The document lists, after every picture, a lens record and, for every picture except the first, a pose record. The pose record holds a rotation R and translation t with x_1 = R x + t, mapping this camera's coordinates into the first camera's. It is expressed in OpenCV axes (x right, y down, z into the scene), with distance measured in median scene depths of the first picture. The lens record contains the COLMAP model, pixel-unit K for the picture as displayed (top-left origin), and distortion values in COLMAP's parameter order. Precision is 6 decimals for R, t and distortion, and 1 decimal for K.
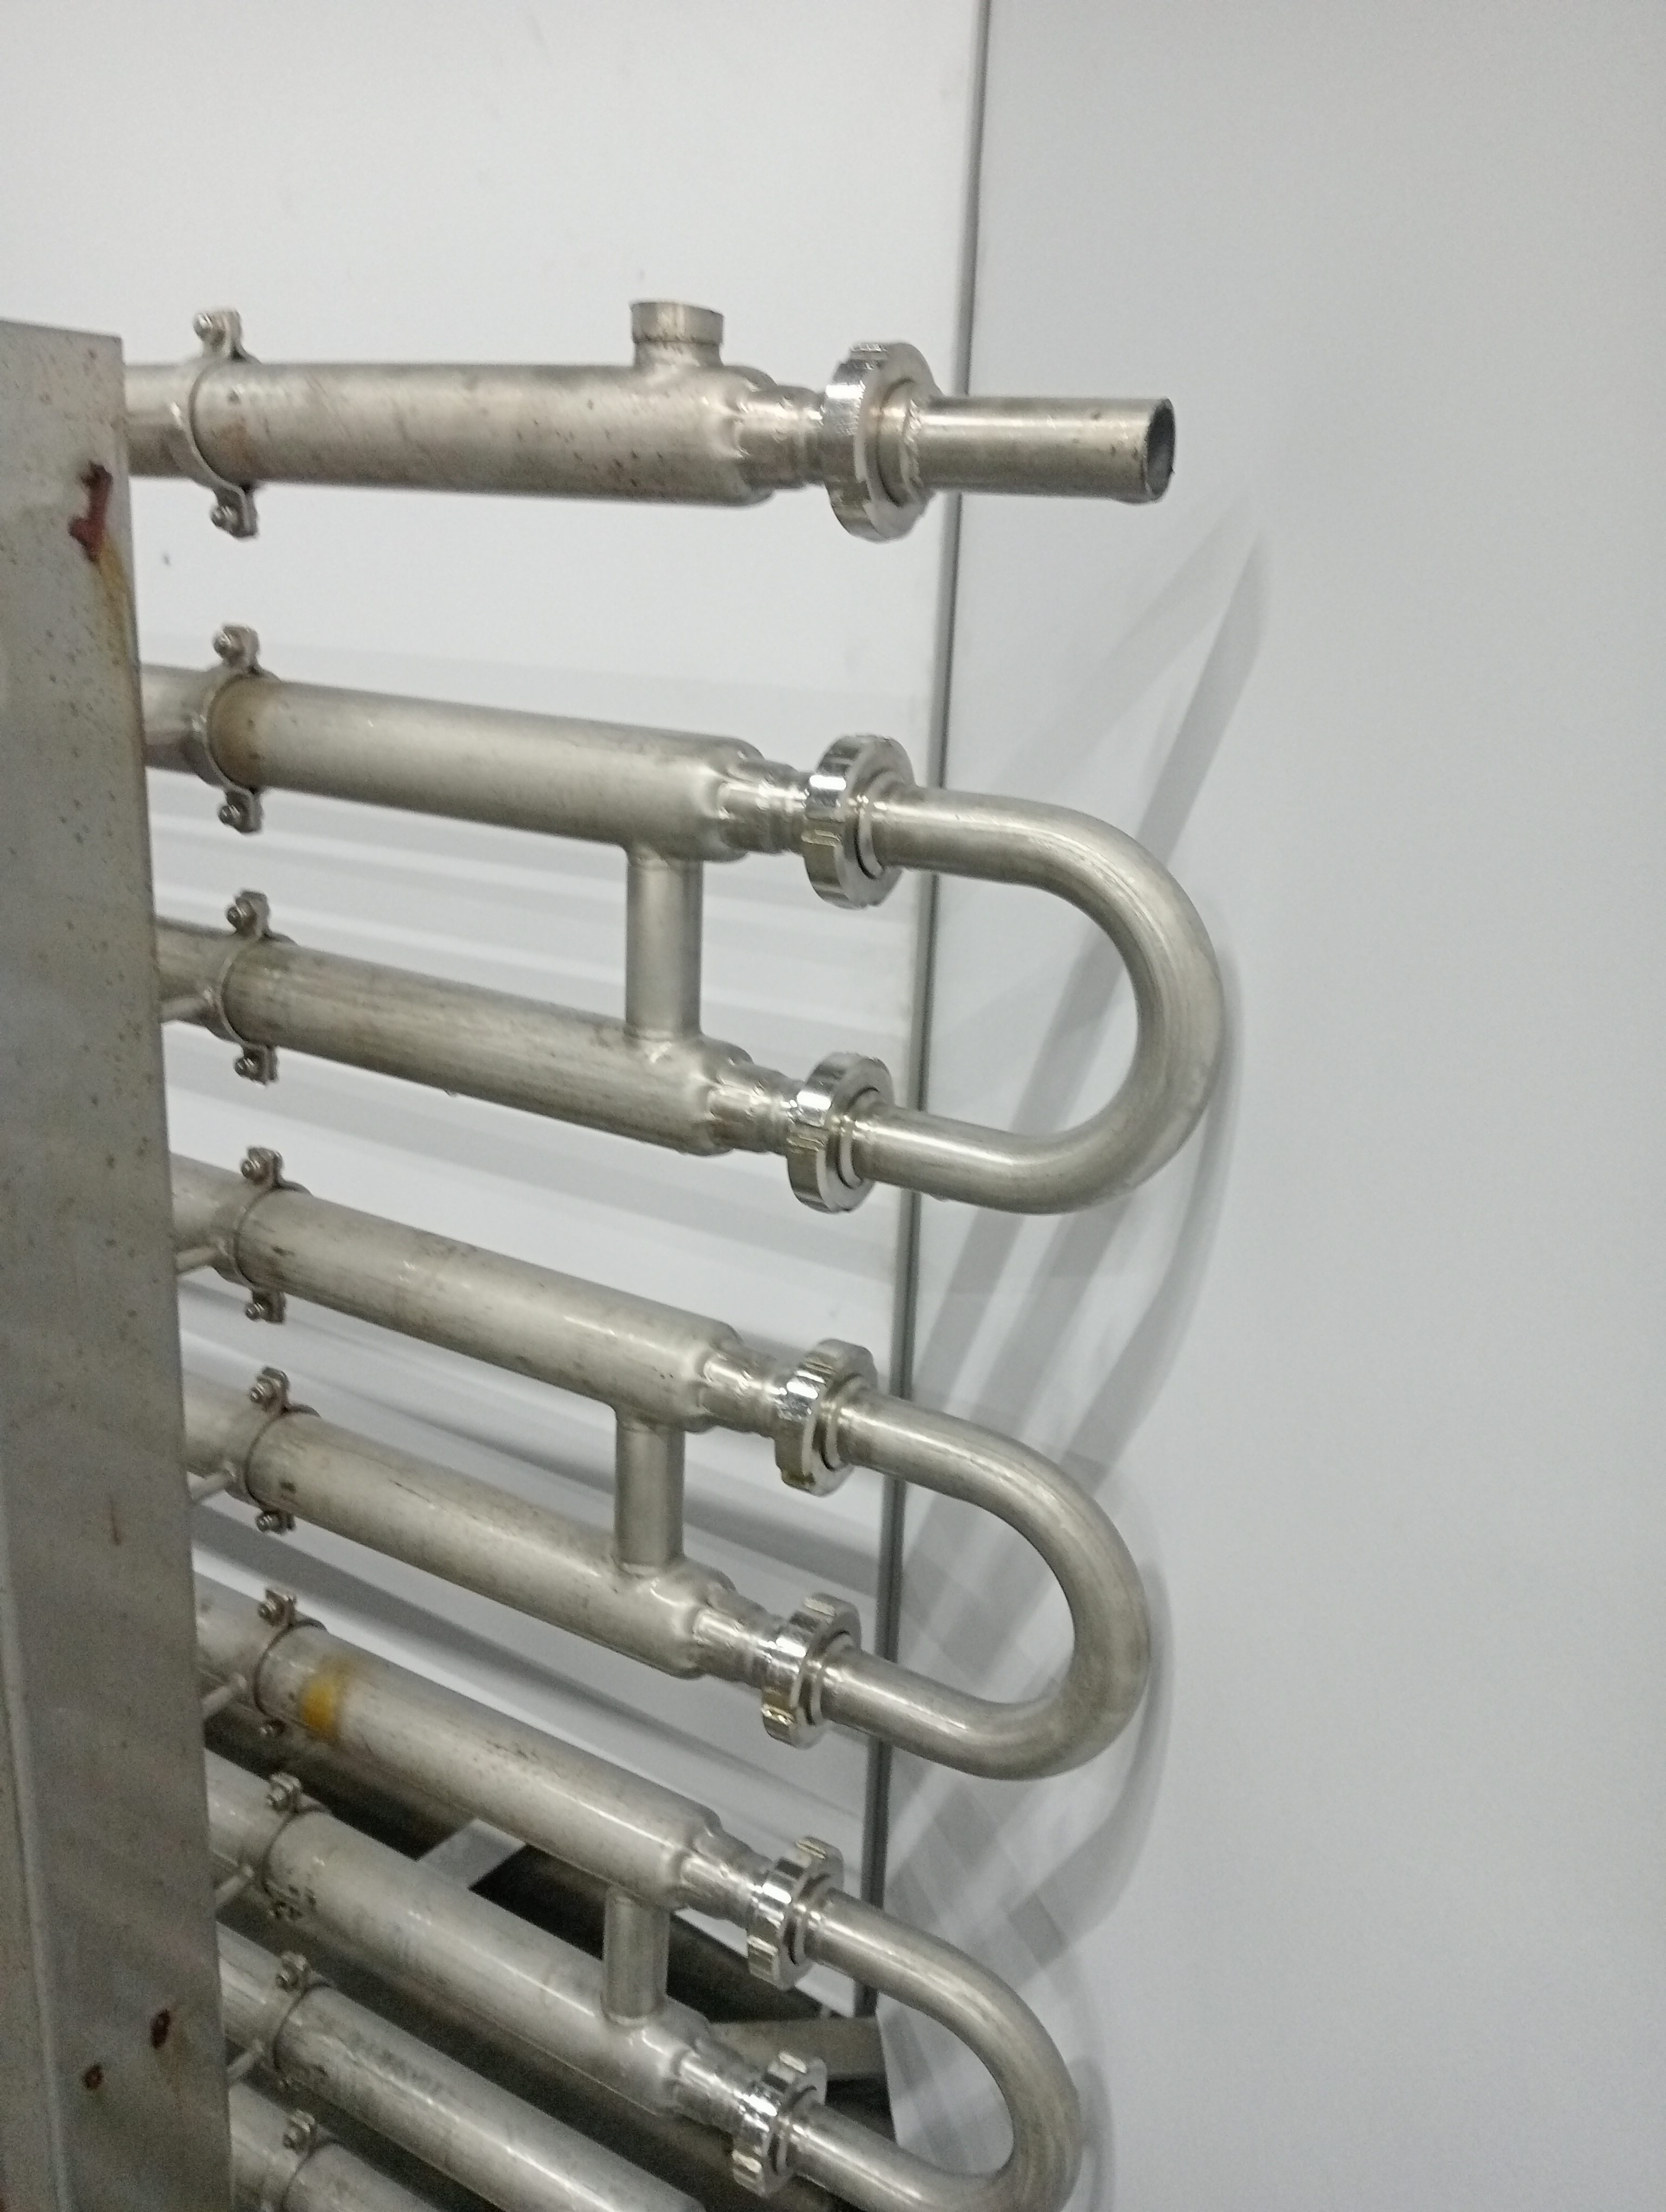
lens RADIAL K [[1606.9, 0, 853.4], [0, 1606.9, 1031.2], [0, 0, 1]] dist [0.004713, 0.001572]
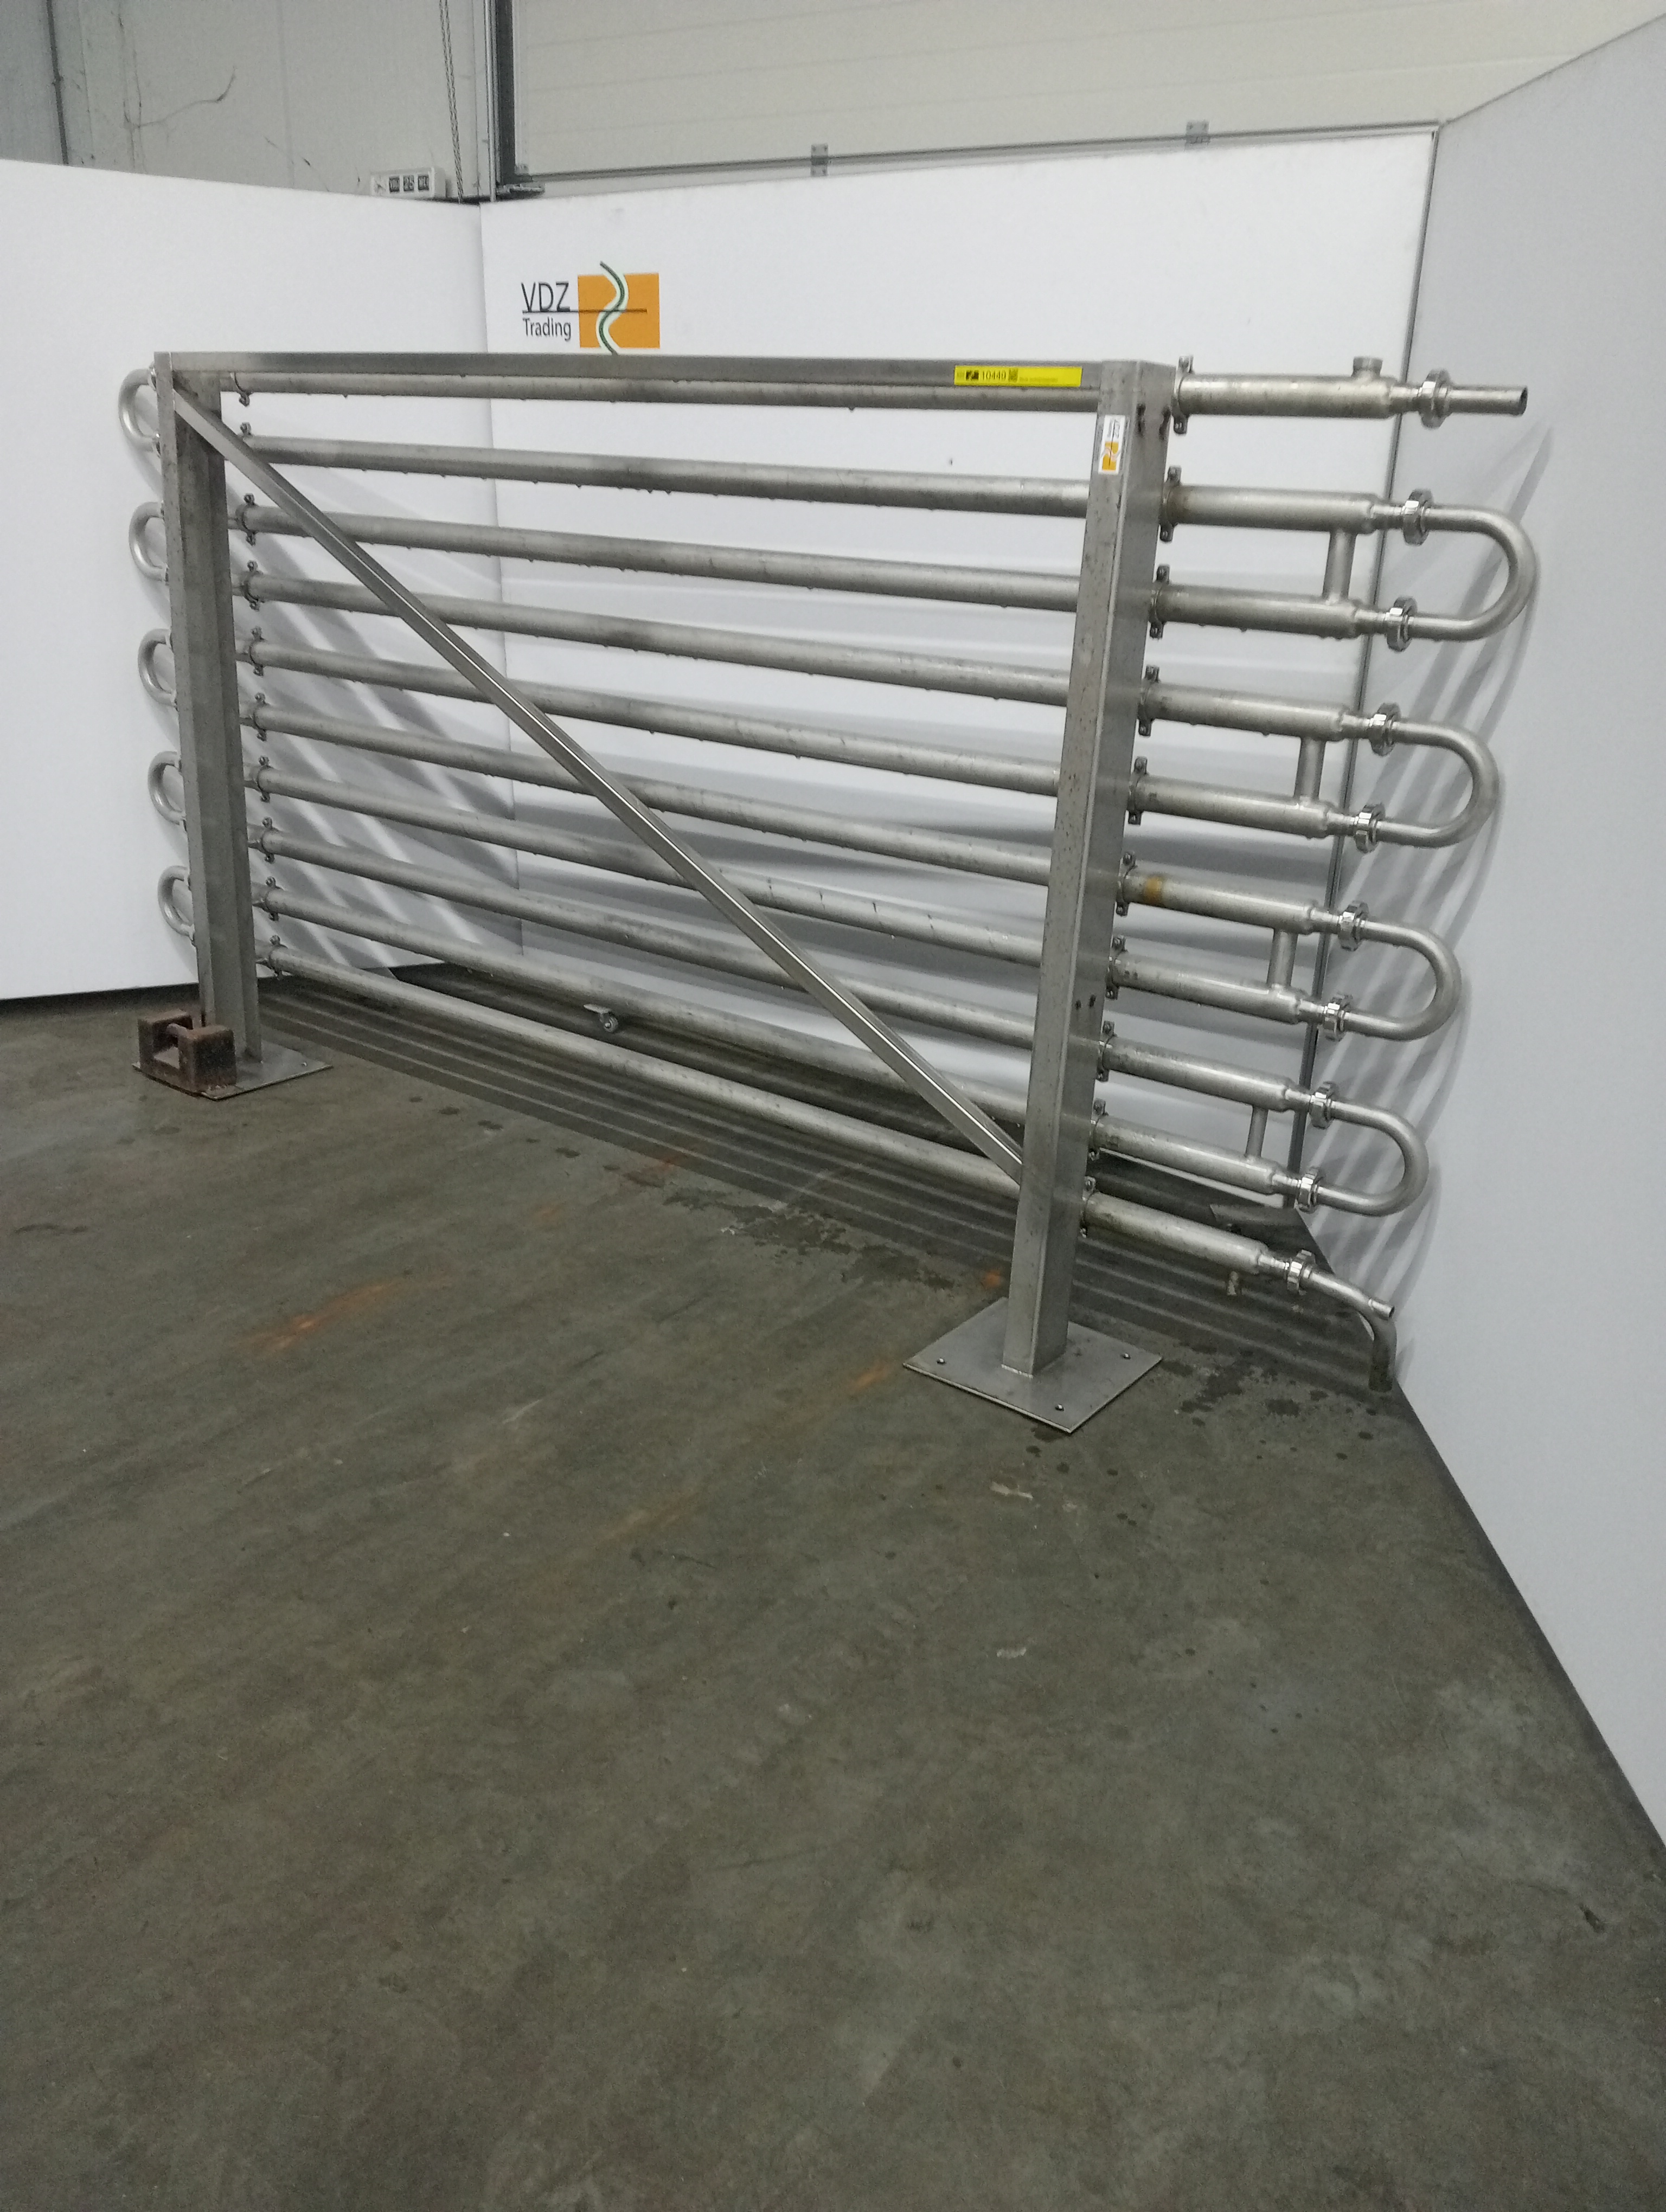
lens RADIAL K [[1748.6, 0, 822.3], [0, 1748.6, 1077.4], [0, 0, 1]] dist [0.058616, -0.080970]
pose [[0.991677, 0.036736, -0.123398, -0.259687], [-0.033434, 0.999028, 0.028725, 0.343565], [0.124334, -0.024360, 0.991941, -0.993903]]
